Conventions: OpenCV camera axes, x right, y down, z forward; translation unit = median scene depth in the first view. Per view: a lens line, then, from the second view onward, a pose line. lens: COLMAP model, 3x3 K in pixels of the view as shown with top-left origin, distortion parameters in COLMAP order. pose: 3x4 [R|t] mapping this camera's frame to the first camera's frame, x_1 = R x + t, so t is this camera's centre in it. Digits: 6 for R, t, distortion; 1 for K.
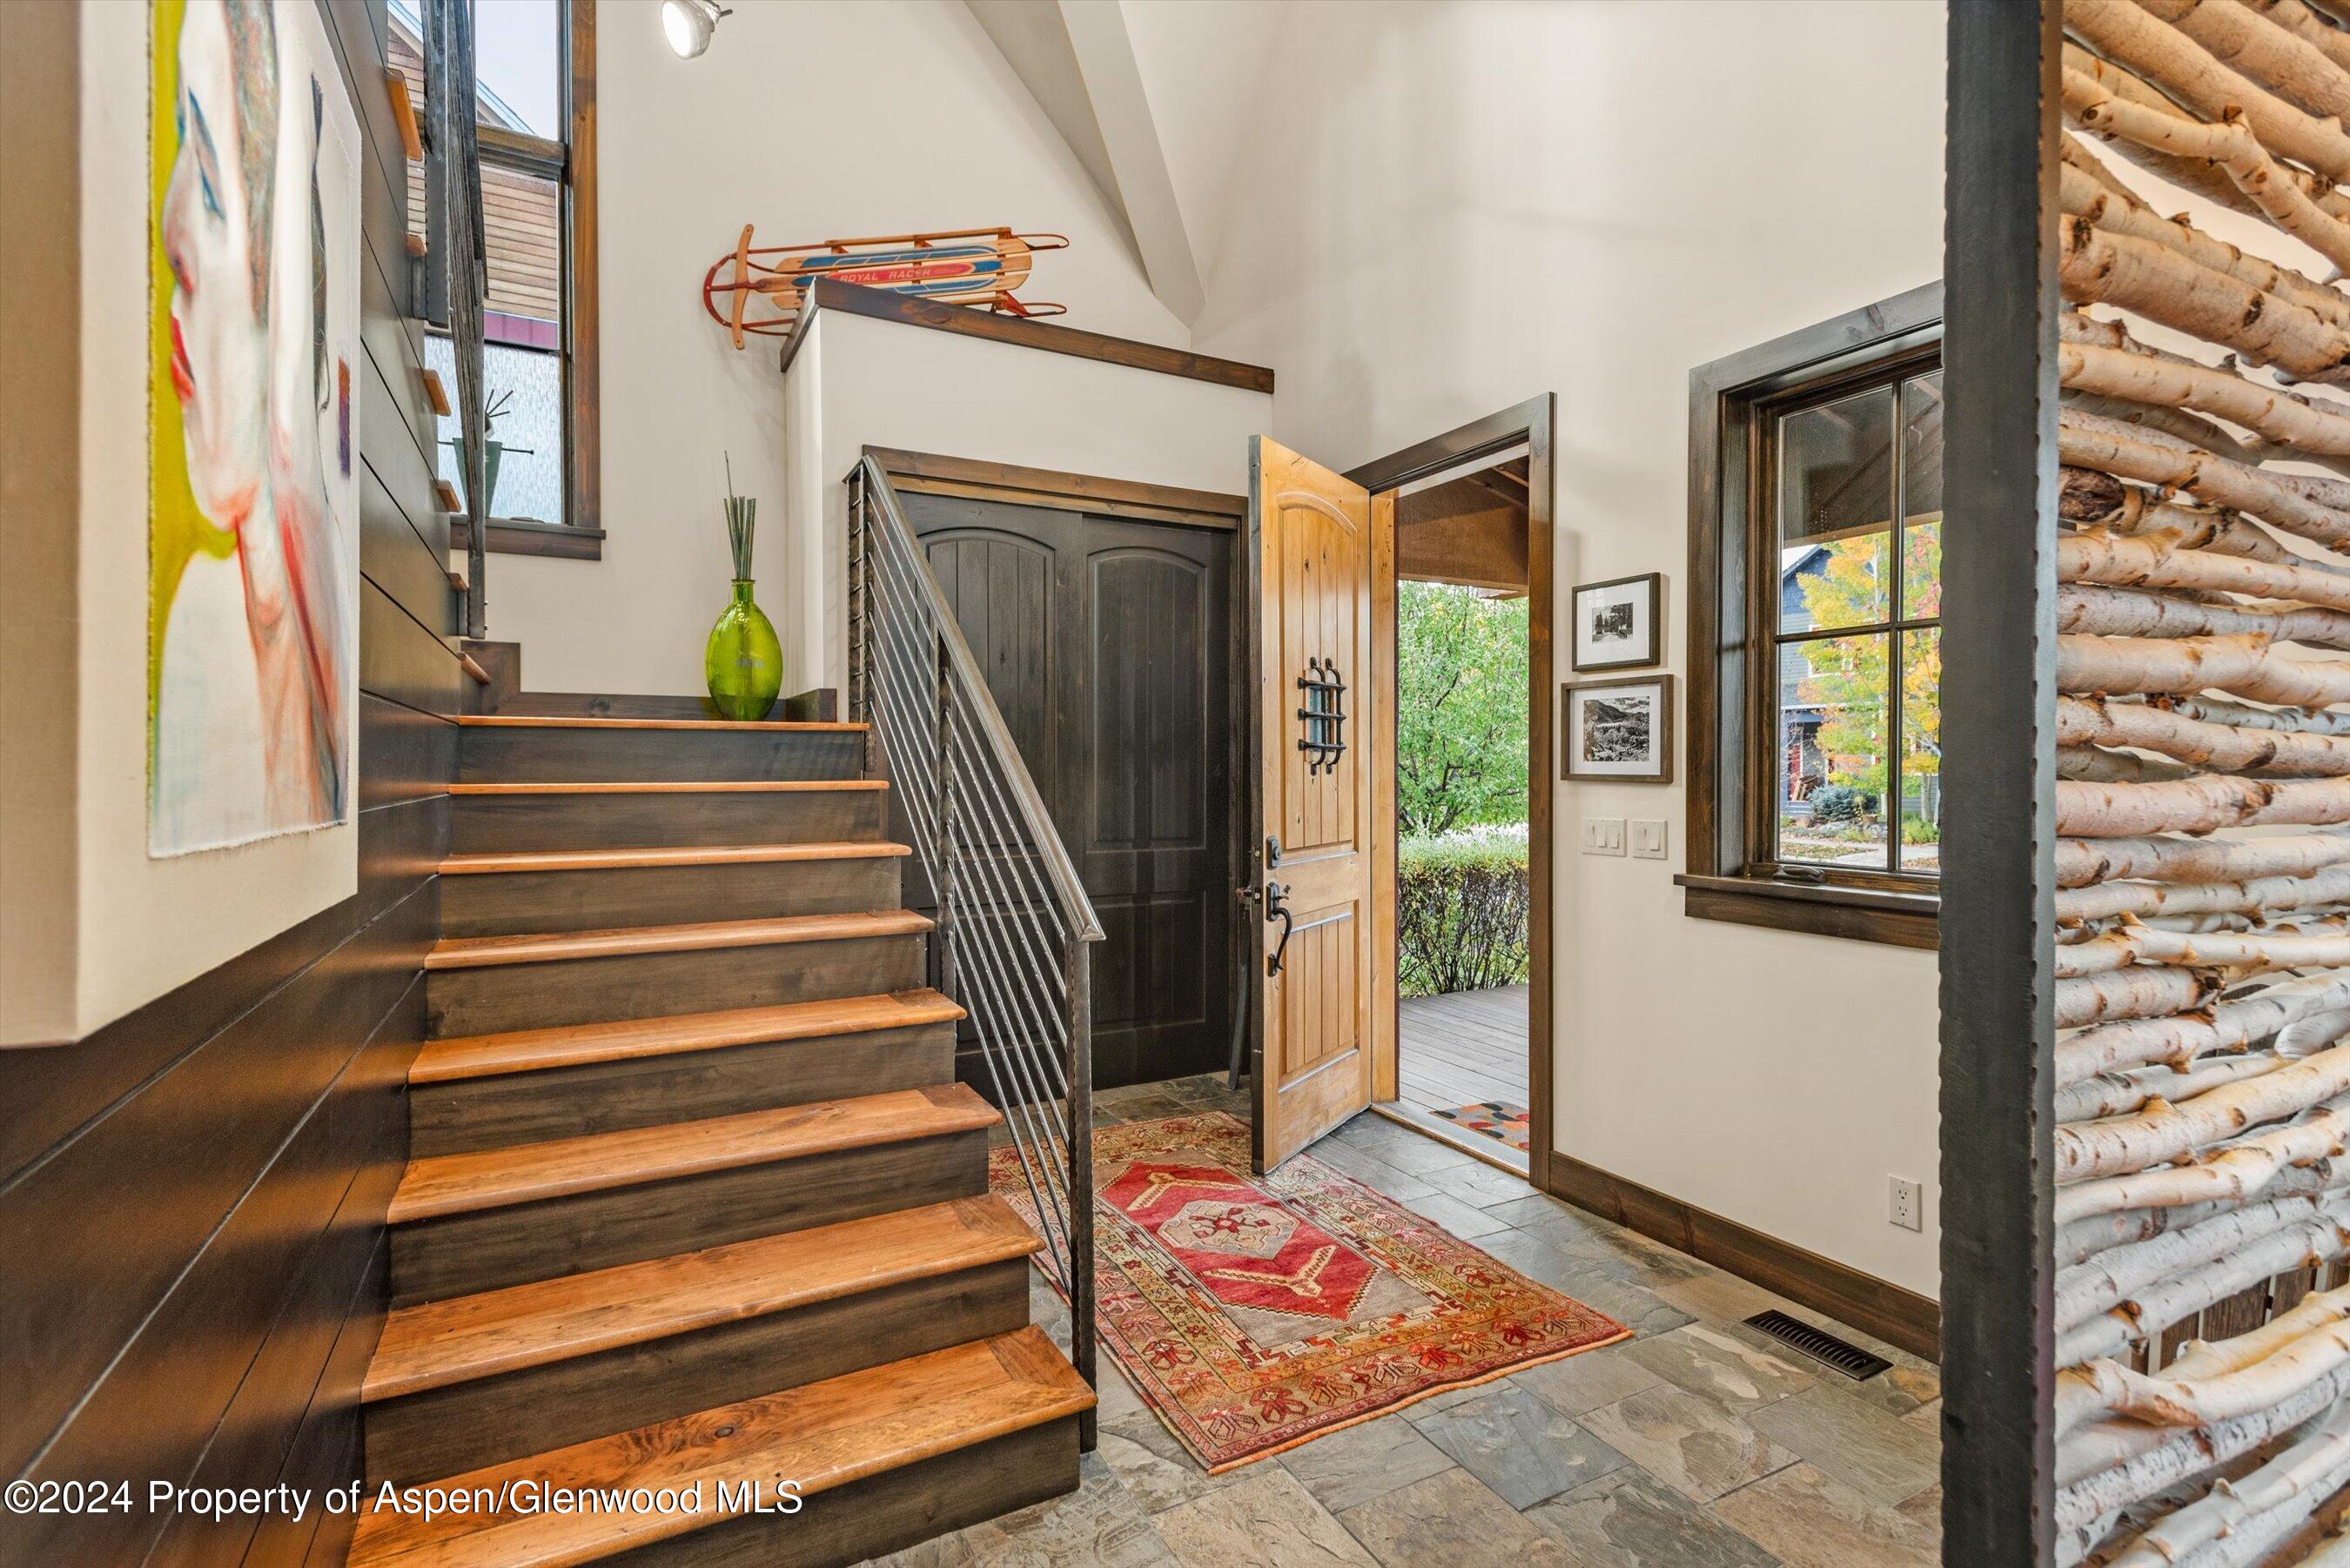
lens RADIAL K [[1101.8, 0, 1172.8], [0, 1101.8, 787.9], [0, 0, 1]] dist [0.017540, -0.005078]
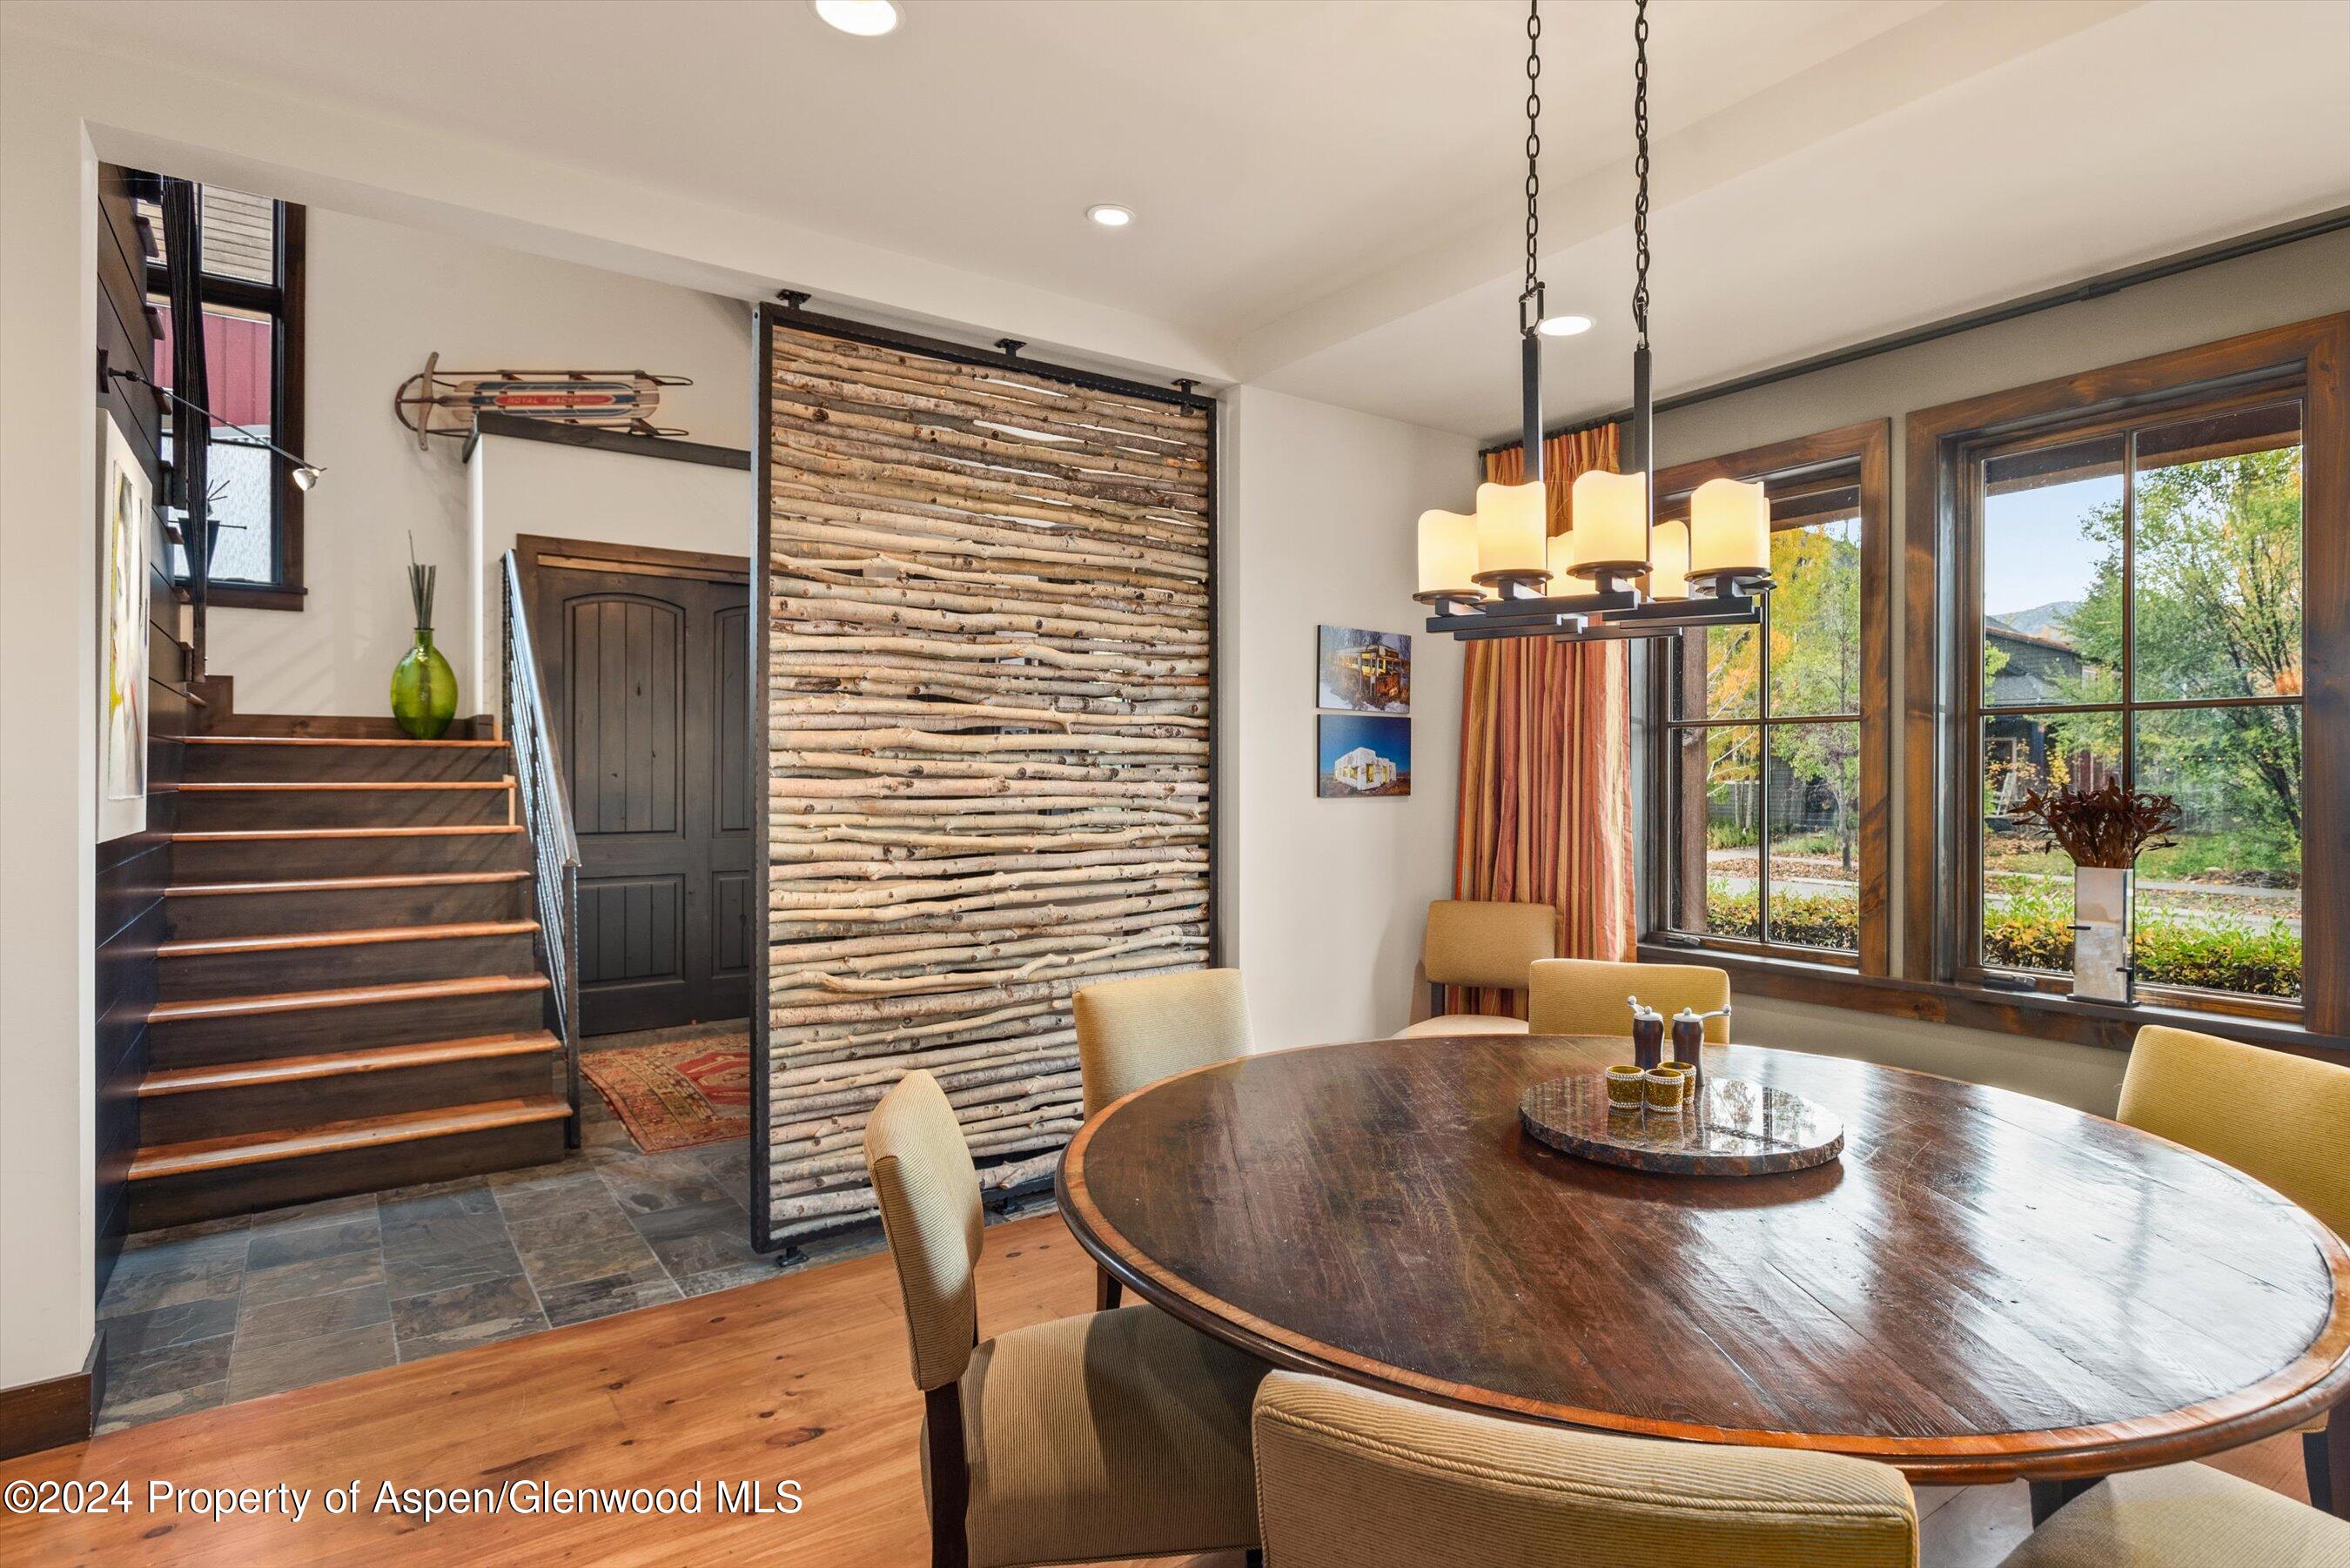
lens RADIAL K [[1193.0, 0, 1216.7], [0, 1193.0, 781.1], [0, 0, 1]] dist [0.014591, -0.009683]
pose [[0.988290, 0.001399, 0.152581, 0.321379], [0.000445, 0.999927, -0.012046, 0.008691], [-0.152586, 0.011973, 0.988218, -0.538983]]
